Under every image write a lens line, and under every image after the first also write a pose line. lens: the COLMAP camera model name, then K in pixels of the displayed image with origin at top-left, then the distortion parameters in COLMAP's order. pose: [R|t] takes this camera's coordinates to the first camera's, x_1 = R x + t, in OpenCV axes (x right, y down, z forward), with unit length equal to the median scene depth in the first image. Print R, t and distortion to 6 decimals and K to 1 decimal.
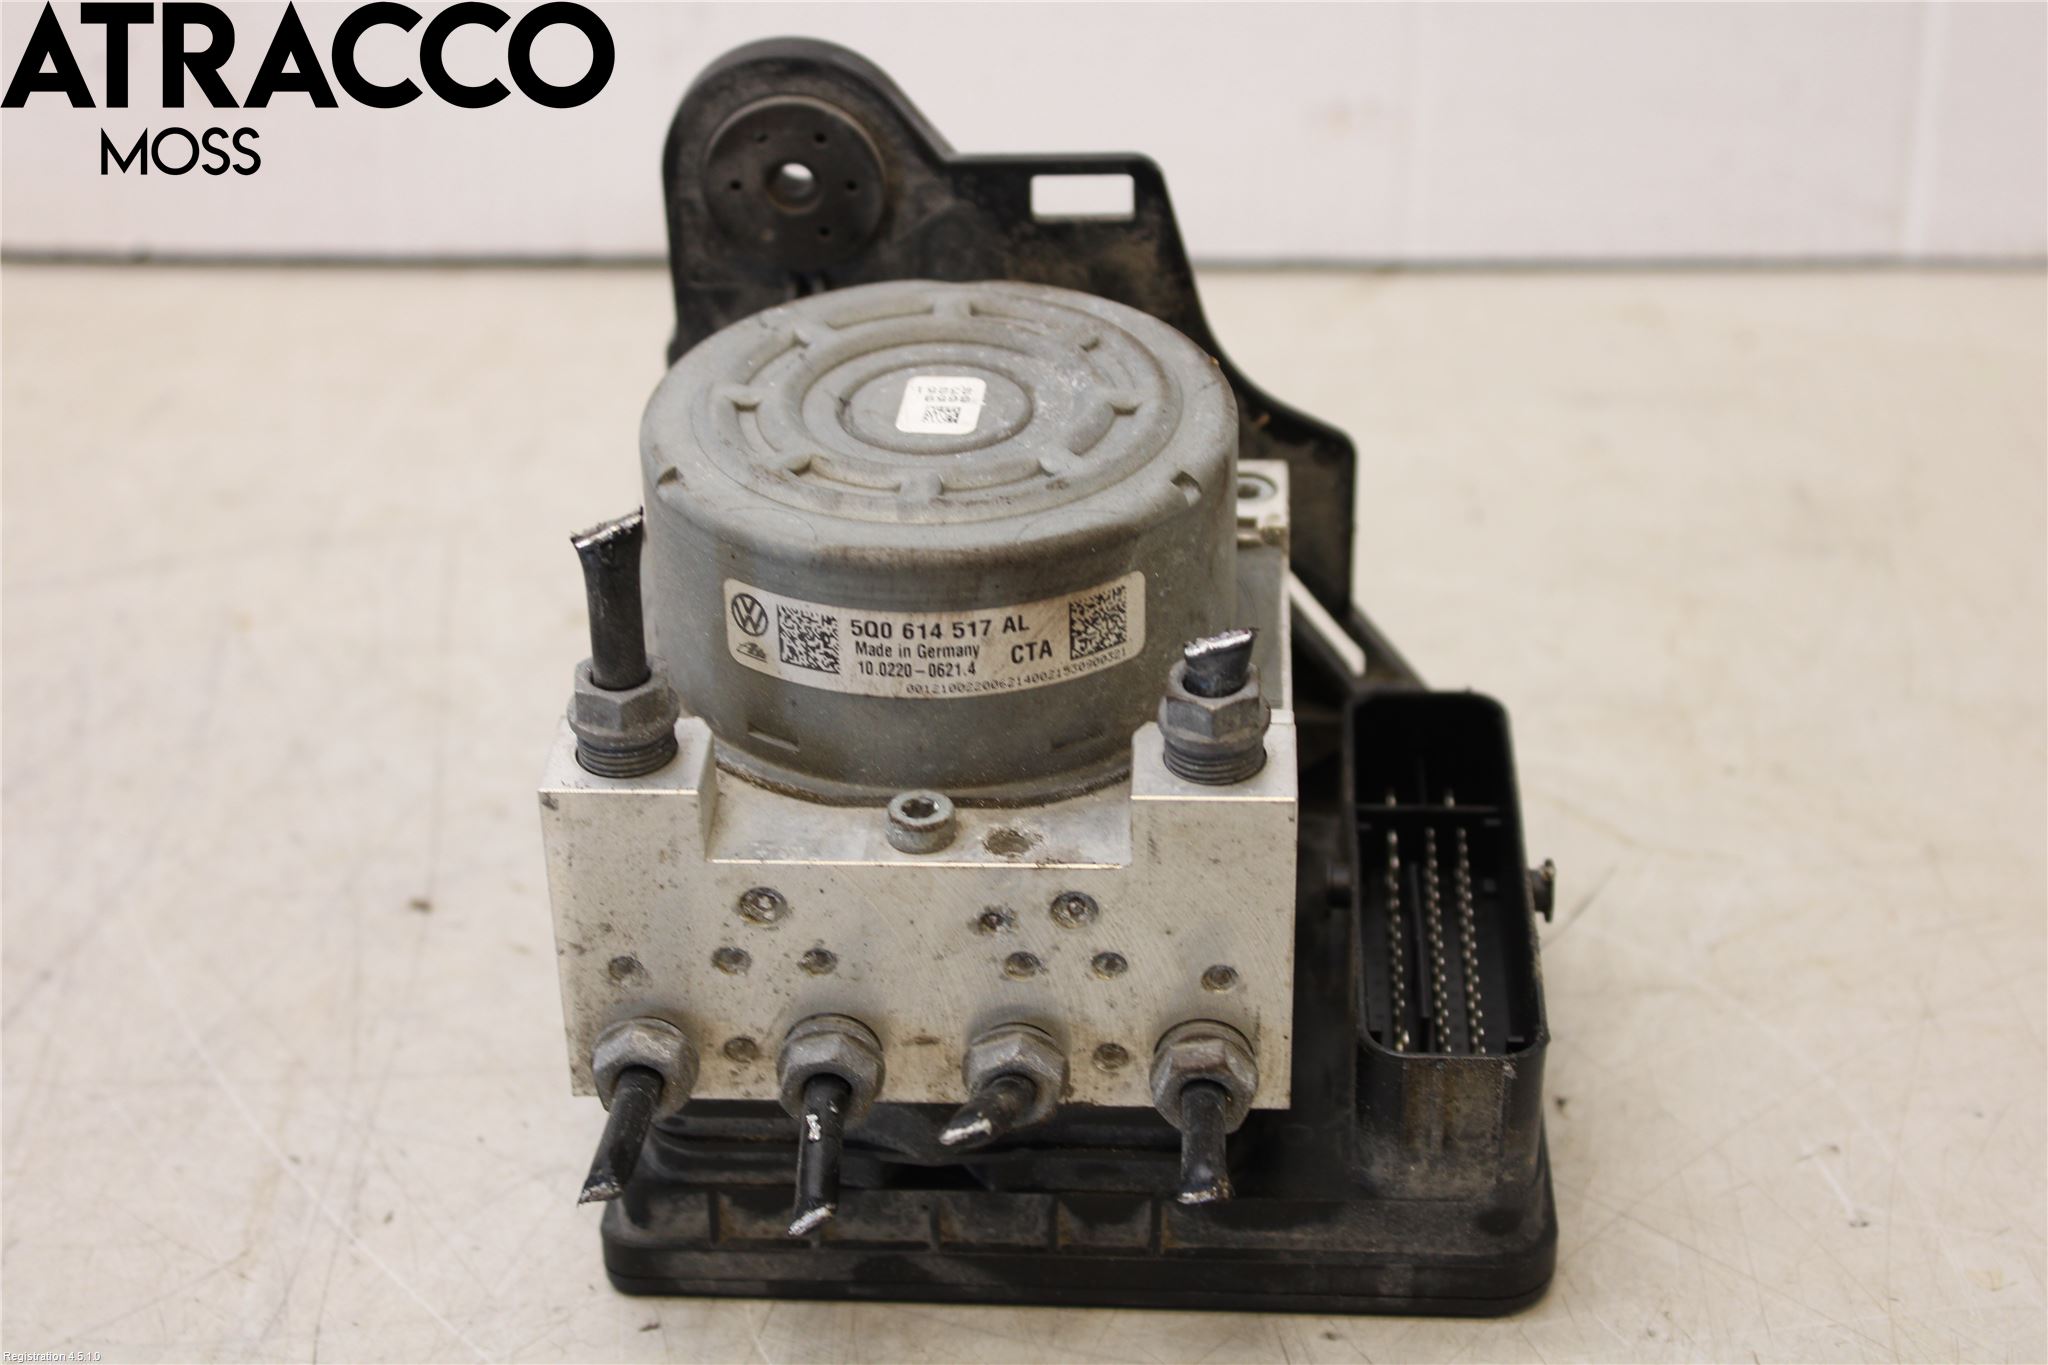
lens RADIAL K [[3656.8, 0, 1024.0], [0, 3656.8, 682.5], [0, 0, 1]] dist [0.026172, 0.013293]
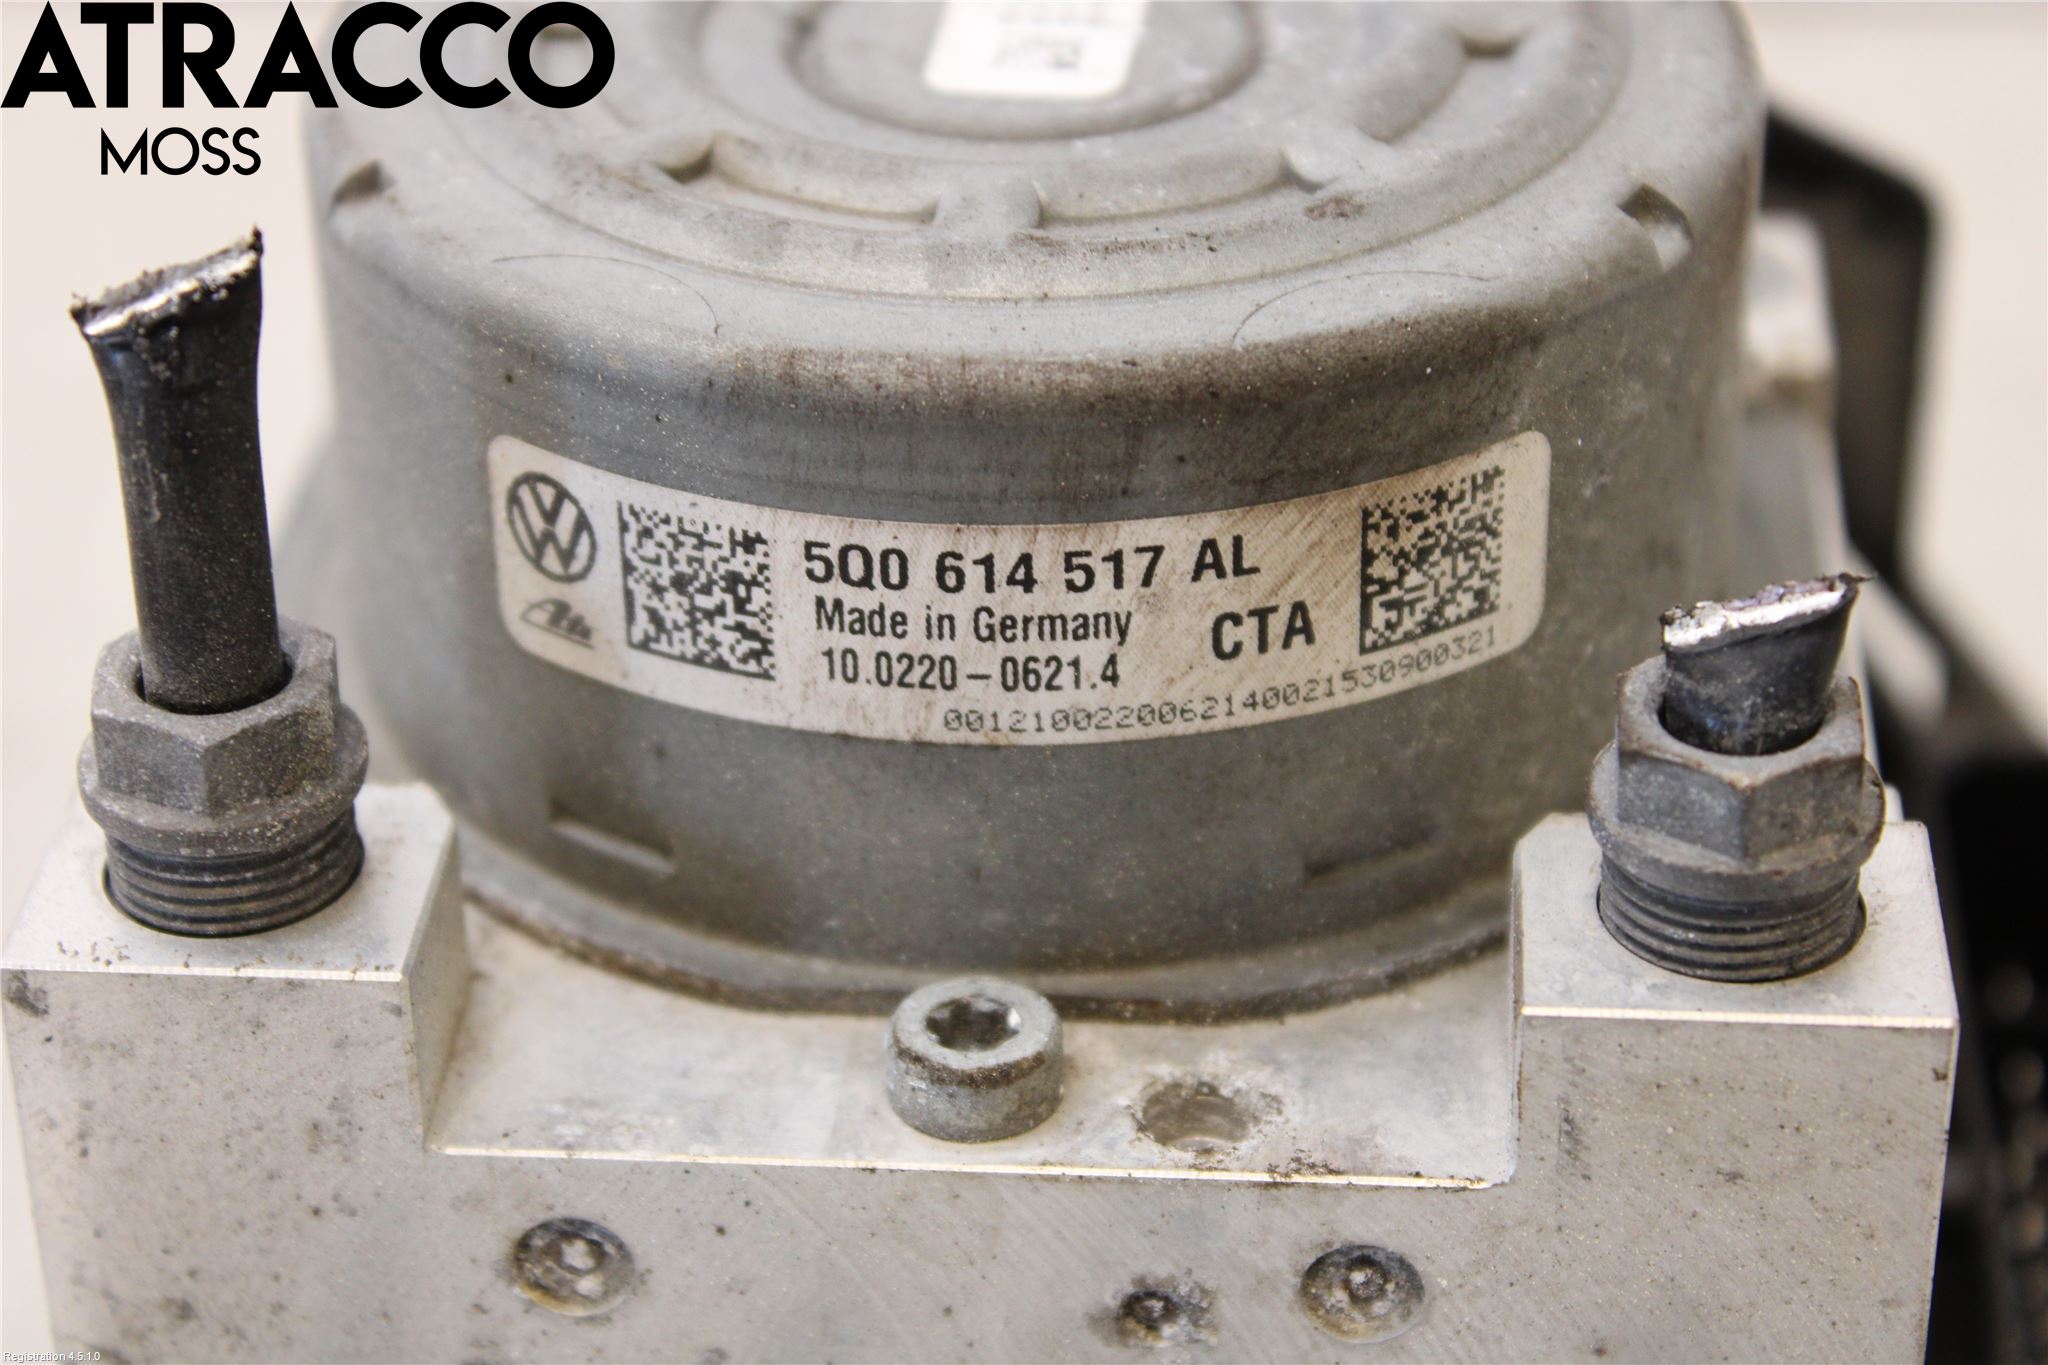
lens RADIAL K [[5268.8, 0, 1024.0], [0, 5268.8, 682.5], [0, 0, 1]] dist [0.030508, 0.024480]
pose [[0.999757, 0.015258, -0.015896, -0.014463], [-0.015418, 0.999831, -0.010031, 0.003215], [0.015740, 0.010274, 0.999823, 0.431967]]
